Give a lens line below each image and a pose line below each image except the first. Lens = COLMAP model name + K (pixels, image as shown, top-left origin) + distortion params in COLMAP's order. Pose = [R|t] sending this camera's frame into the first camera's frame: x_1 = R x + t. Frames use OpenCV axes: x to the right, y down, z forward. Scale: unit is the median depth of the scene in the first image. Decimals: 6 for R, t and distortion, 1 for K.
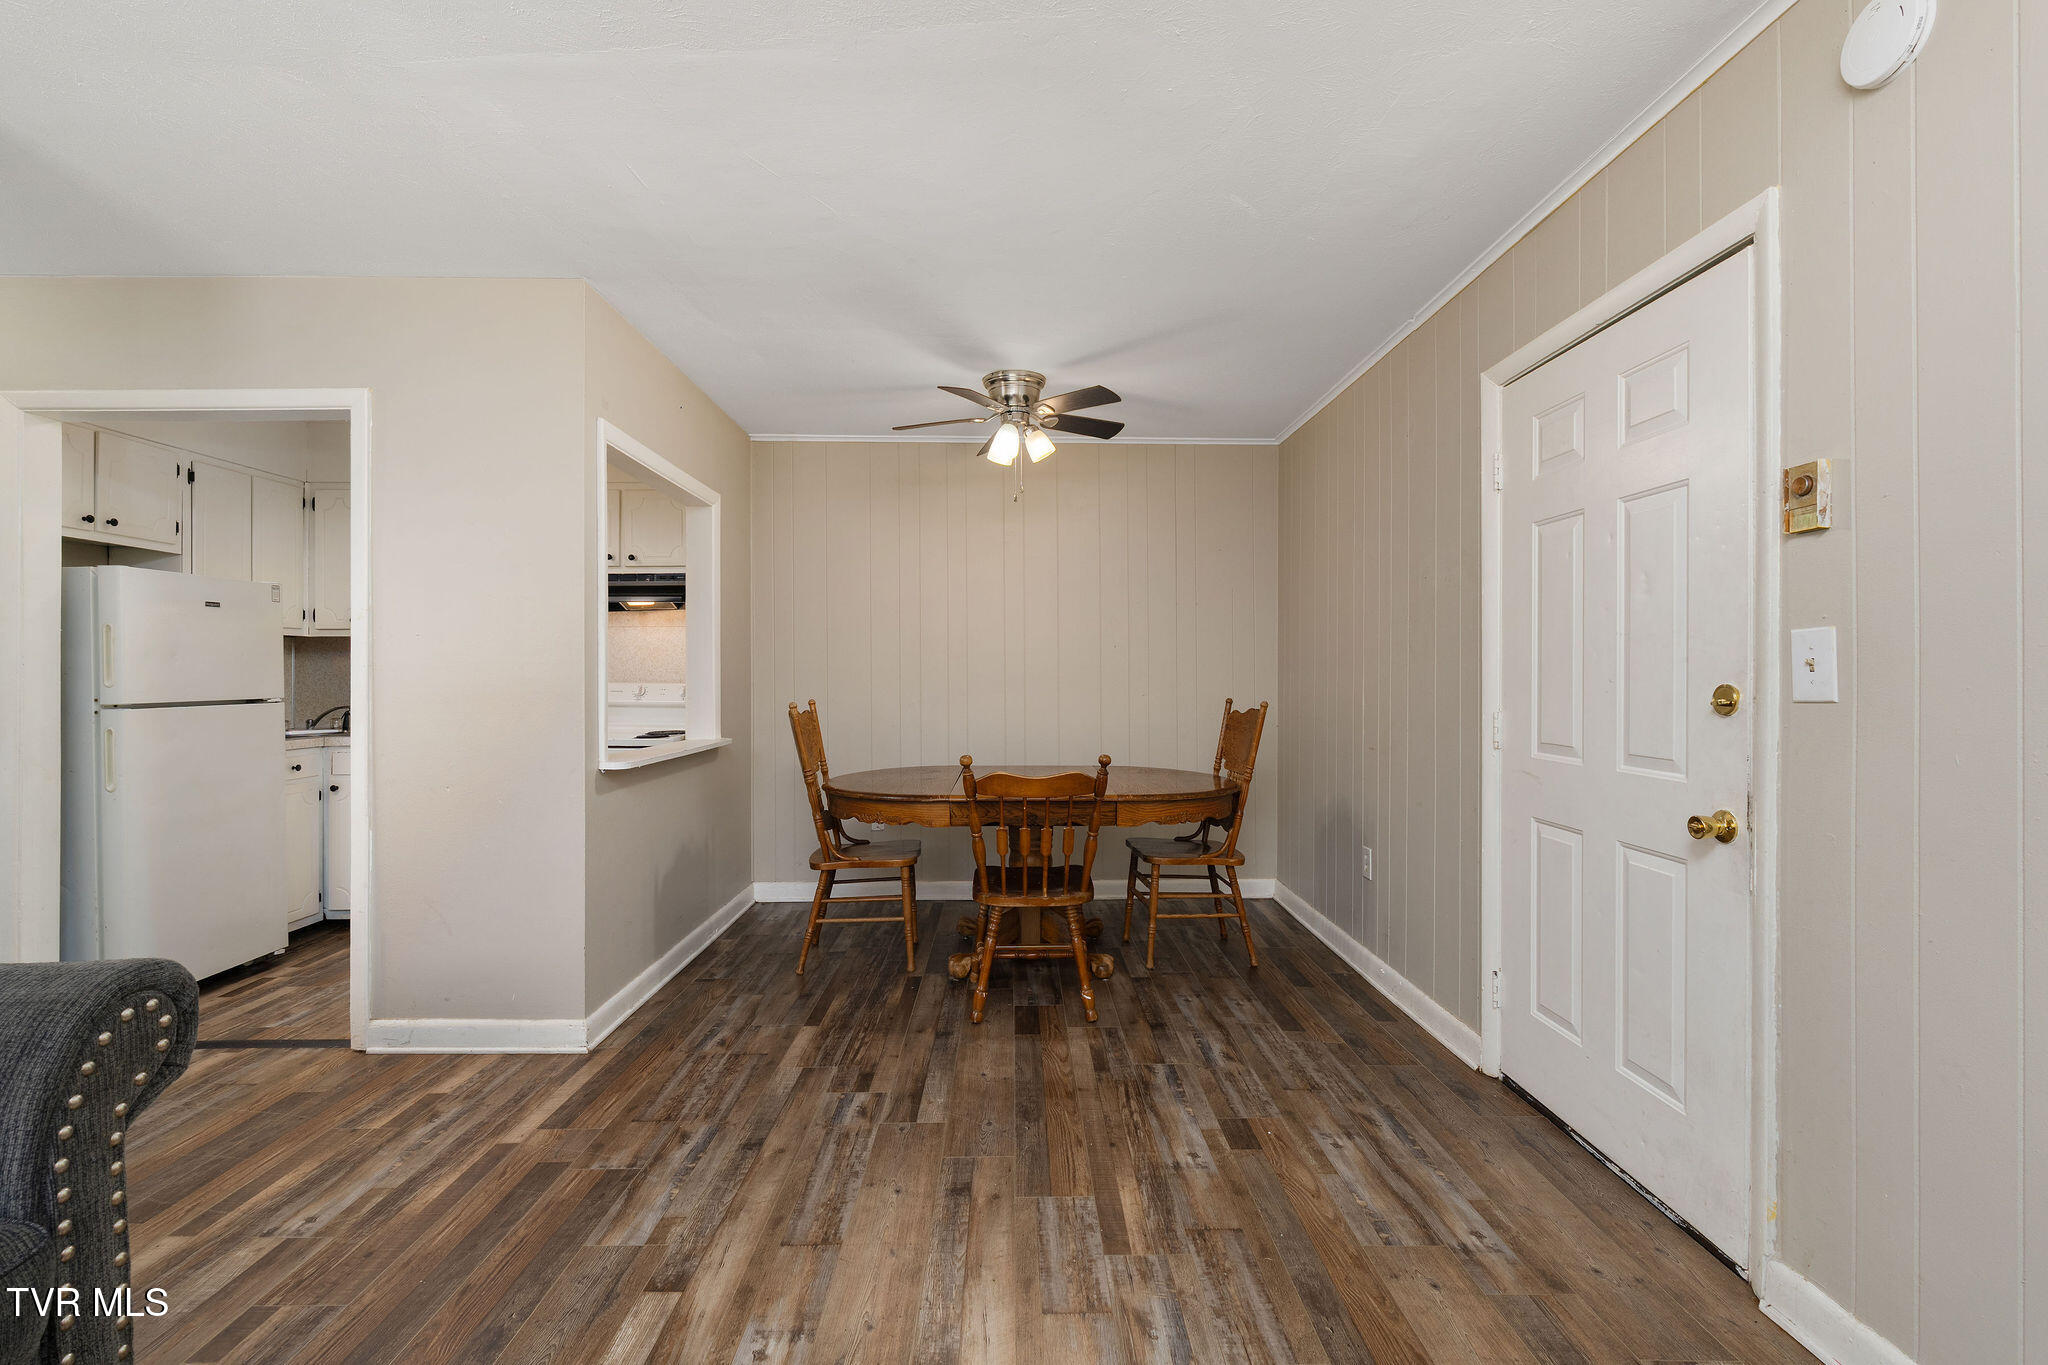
lens RADIAL K [[916.6, 0, 1028.4], [0, 916.6, 673.8], [0, 0, 1]] dist [-0.004306, 0.000686]
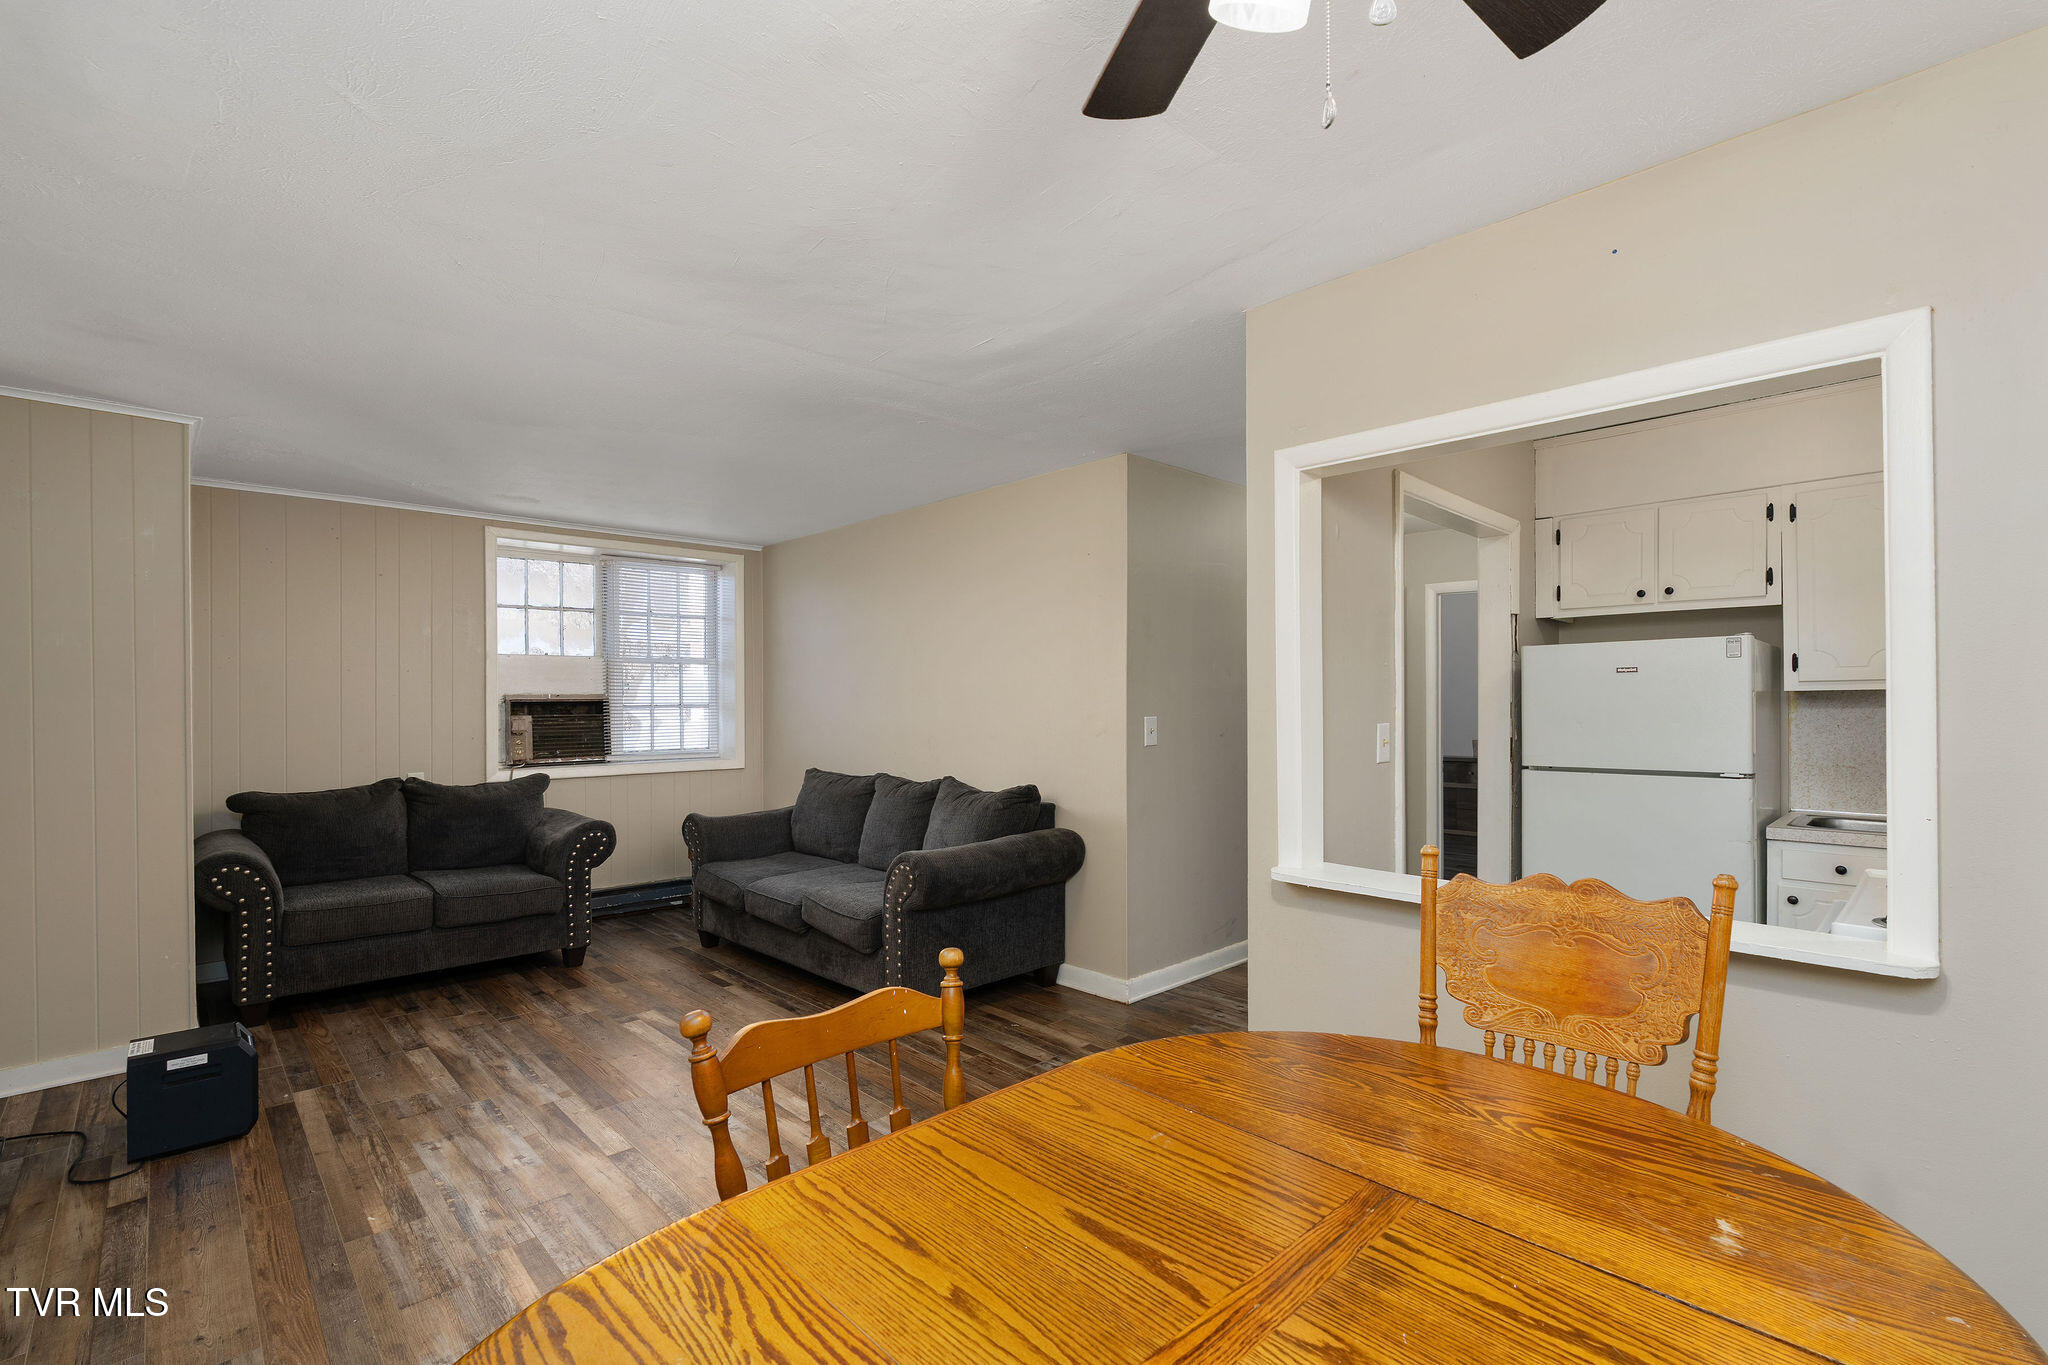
lens RADIAL K [[910.5, 0, 1024.7], [0, 910.5, 696.5], [0, 0, 1]] dist [-0.001229, 0.000145]
pose [[-0.737105, 0.002958, -0.675772, 0.279518], [0.008363, 0.999954, -0.004746, -0.059280], [0.675726, -0.009150, -0.737096, 1.548989]]
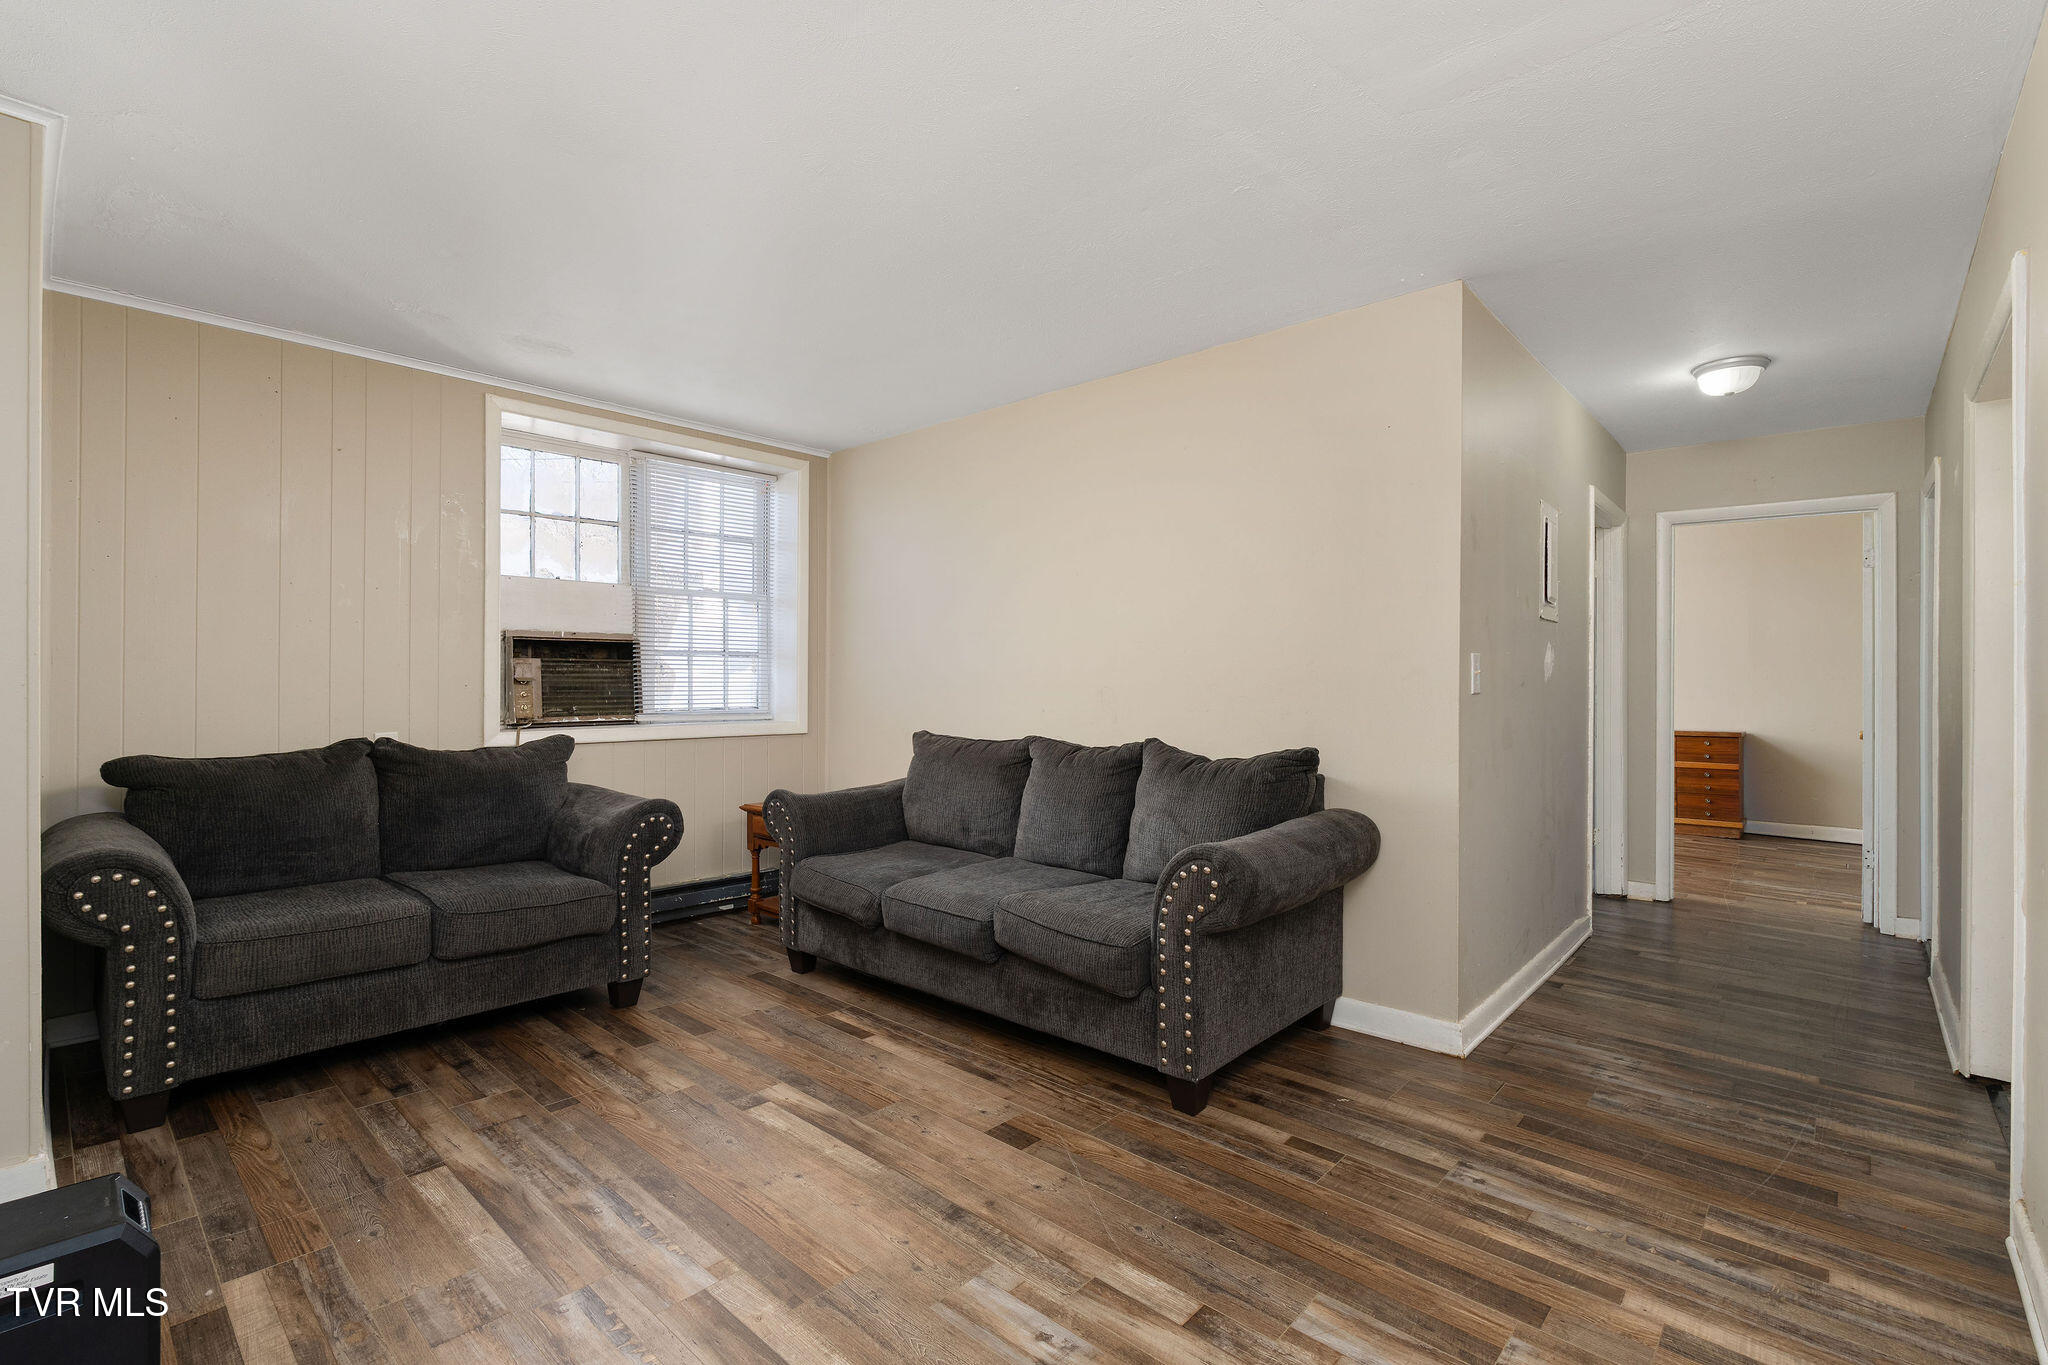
lens RADIAL K [[916.6, 0, 1028.4], [0, 916.6, 673.8], [0, 0, 1]] dist [-0.004306, 0.000686]
pose [[-0.686848, -0.005664, -0.726779, 0.265844], [0.000116, 0.999969, -0.007902, 0.000706], [0.726801, -0.005511, -0.686826, 0.951257]]
